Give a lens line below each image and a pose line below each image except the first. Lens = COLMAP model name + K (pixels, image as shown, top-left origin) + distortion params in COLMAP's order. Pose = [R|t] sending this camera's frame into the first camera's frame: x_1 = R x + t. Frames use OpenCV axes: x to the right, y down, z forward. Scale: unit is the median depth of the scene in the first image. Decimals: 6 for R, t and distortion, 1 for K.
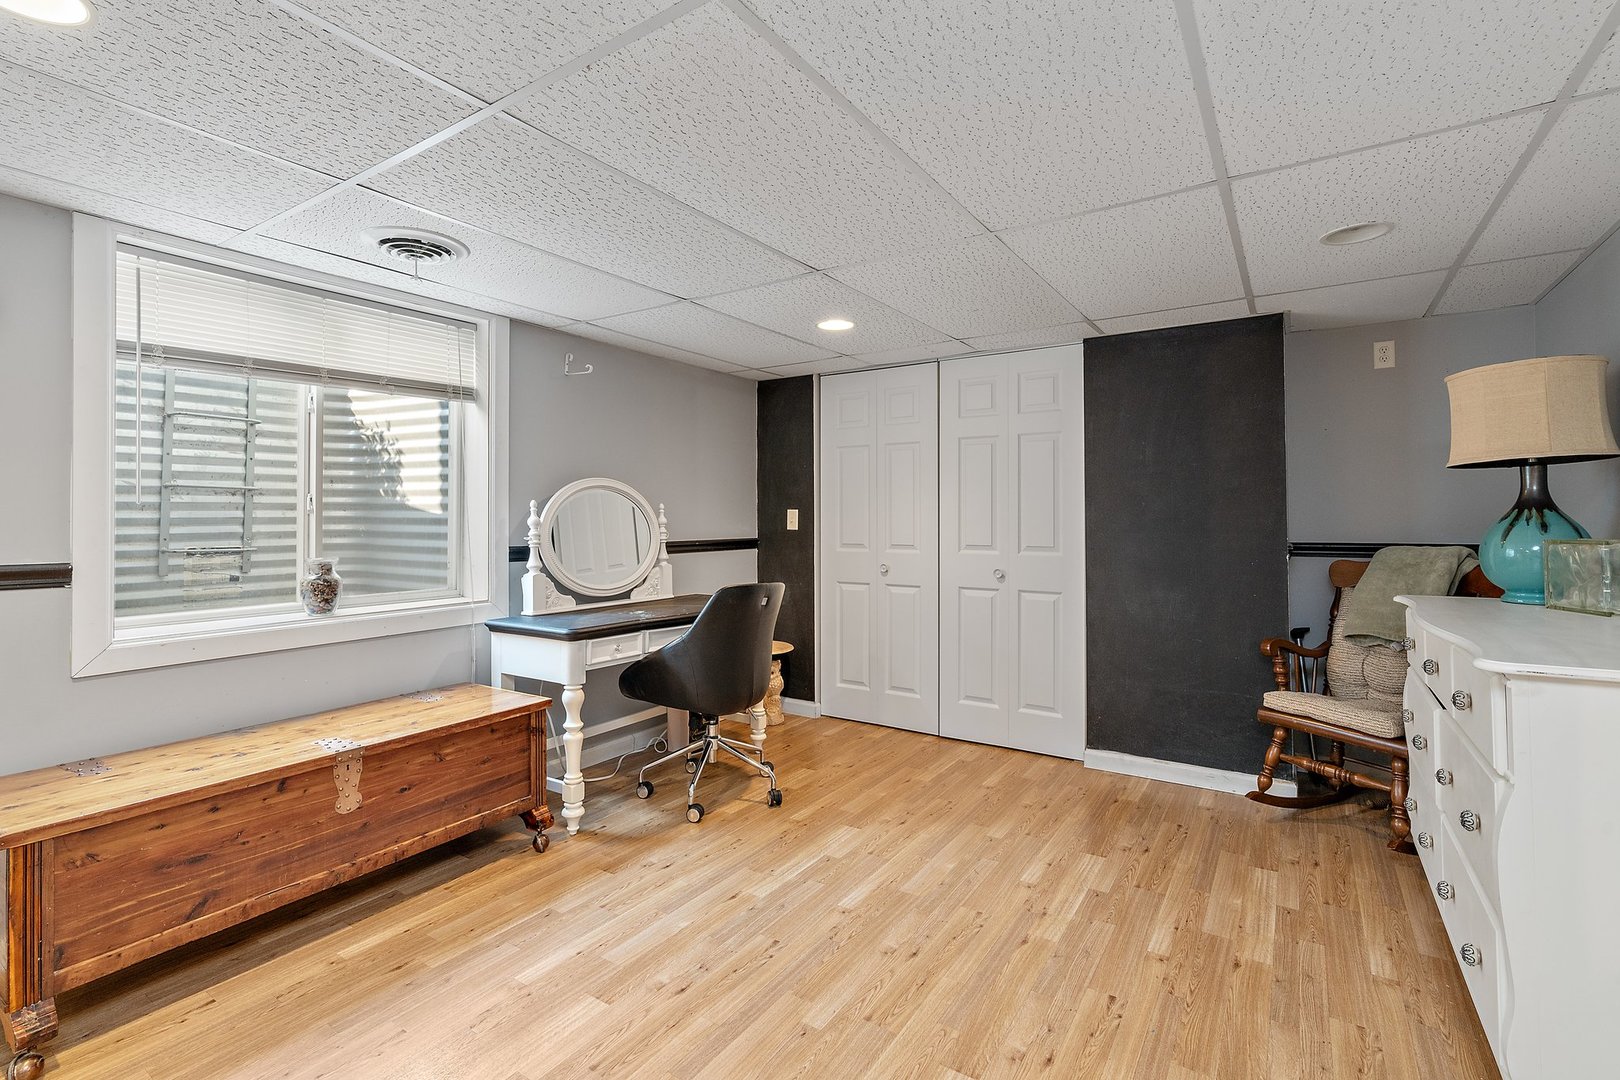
lens RADIAL K [[727.8, 0, 793.3], [0, 727.8, 537.4], [0, 0, 1]] dist [-0.031282, -0.000305]
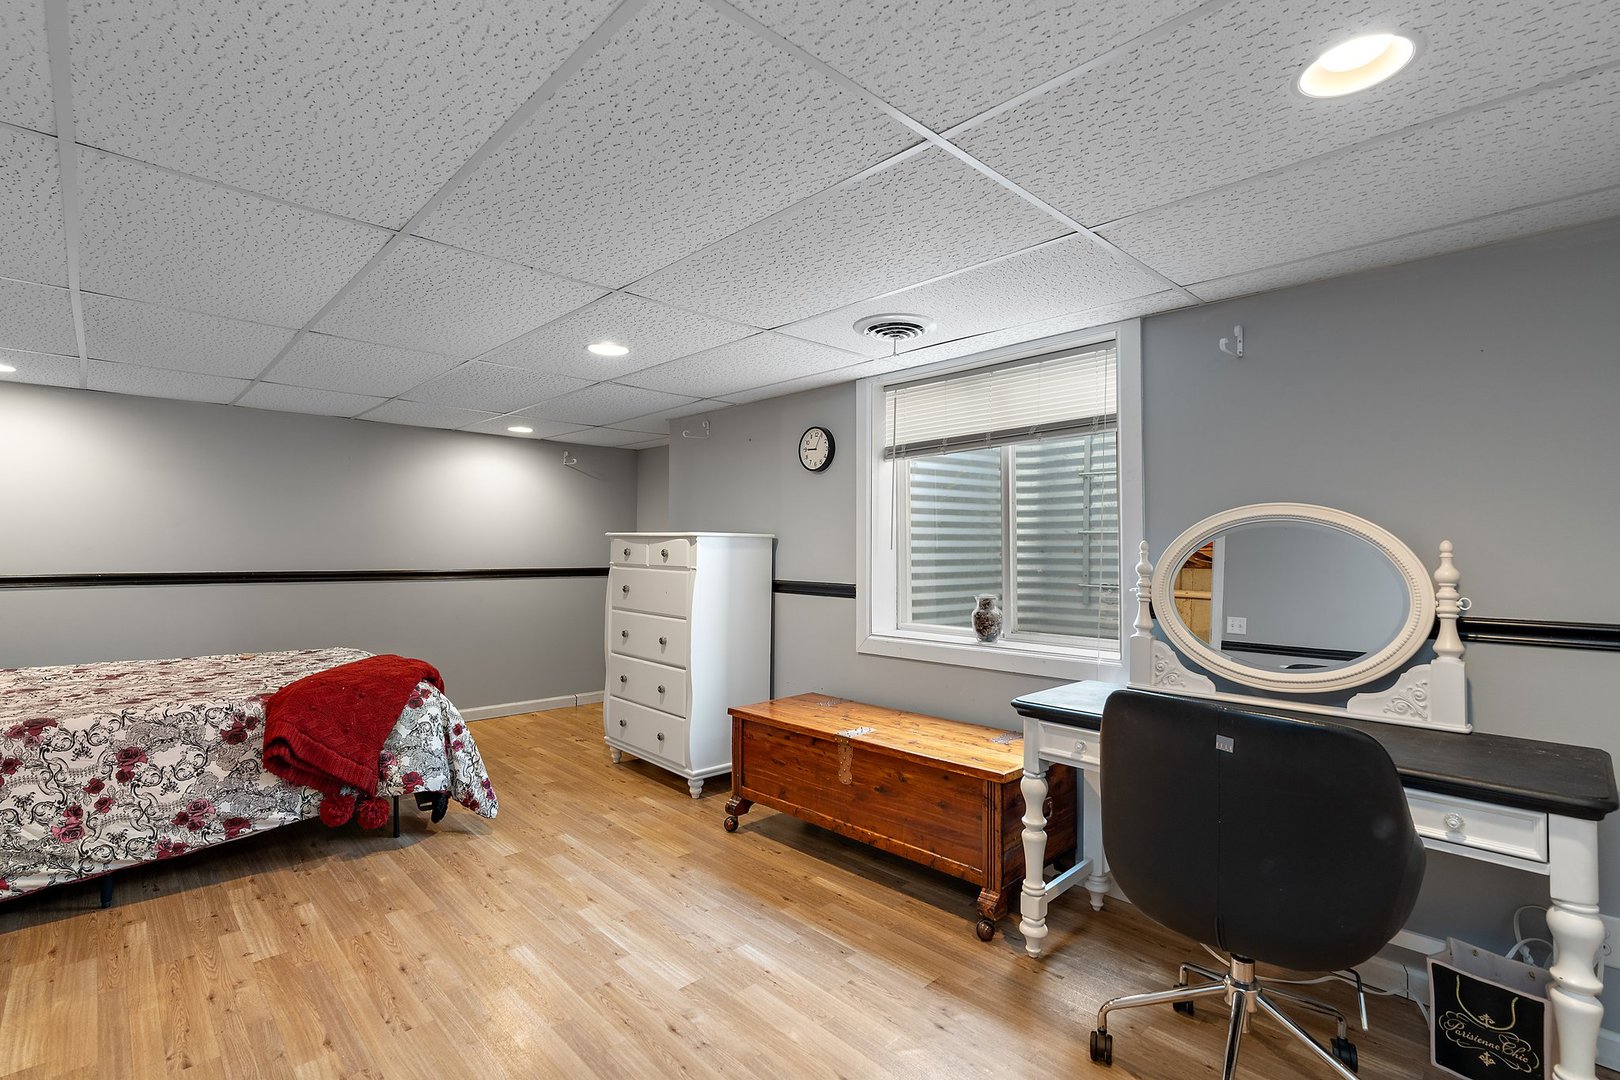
lens RADIAL K [[727.8, 0, 793.3], [0, 727.8, 537.4], [0, 0, 1]] dist [-0.031282, -0.000305]
pose [[-0.221305, -0.007381, -0.975177, 0.631392], [-0.020794, 0.999780, -0.002848, -0.060221], [0.974983, 0.019648, -0.221409, 1.054938]]
